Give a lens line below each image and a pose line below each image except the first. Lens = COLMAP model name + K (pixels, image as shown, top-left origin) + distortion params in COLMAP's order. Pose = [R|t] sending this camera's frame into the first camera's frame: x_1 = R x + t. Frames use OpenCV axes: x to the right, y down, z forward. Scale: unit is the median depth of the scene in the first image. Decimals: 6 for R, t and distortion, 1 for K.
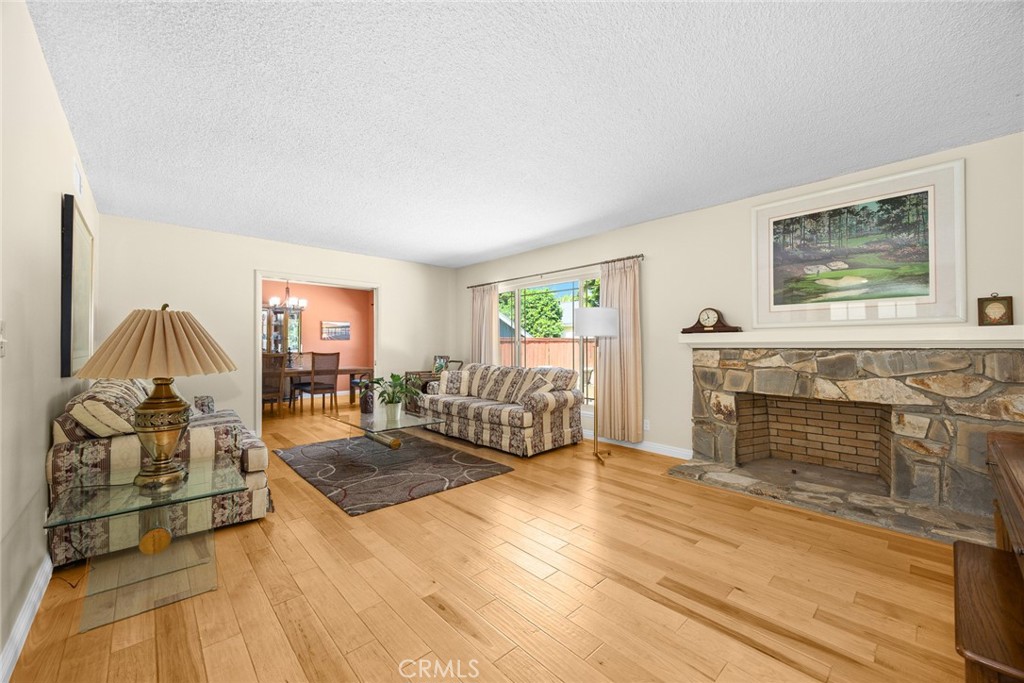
lens RADIAL K [[398.7, 0, 512.0], [0, 398.7, 341.5], [0, 0, 1]] dist [-0.002241, -0.000114]
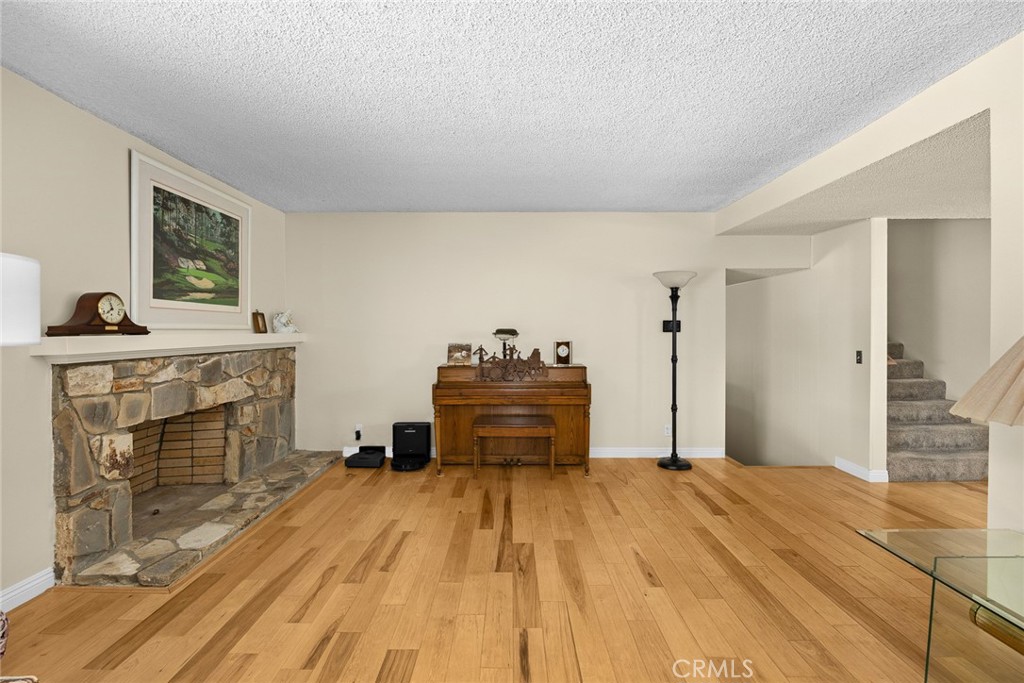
lens RADIAL K [[456.1, 0, 507.8], [0, 456.1, 334.5], [0, 0, 1]] dist [-0.009695, -0.000051]
pose [[-0.727925, -0.004970, 0.685638, -0.443348], [-0.008706, 0.999960, -0.001994, -0.030549], [-0.685601, -0.007421, -0.727940, 1.271232]]
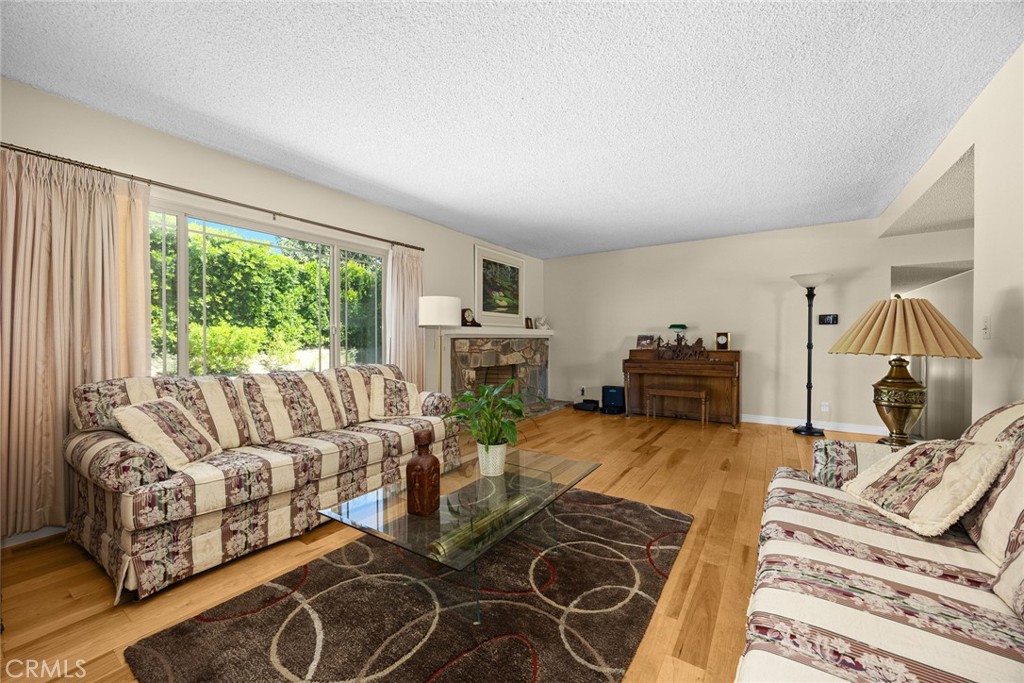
lens RADIAL K [[397.6, 0, 512.0], [0, 397.6, 341.5], [0, 0, 1]] dist [-0.000719, -0.000074]
pose [[-0.232956, -0.005611, 0.972471, -1.015794], [-0.010701, 0.999938, 0.003205, 0.027095], [-0.972428, -0.009660, -0.233002, 1.375727]]
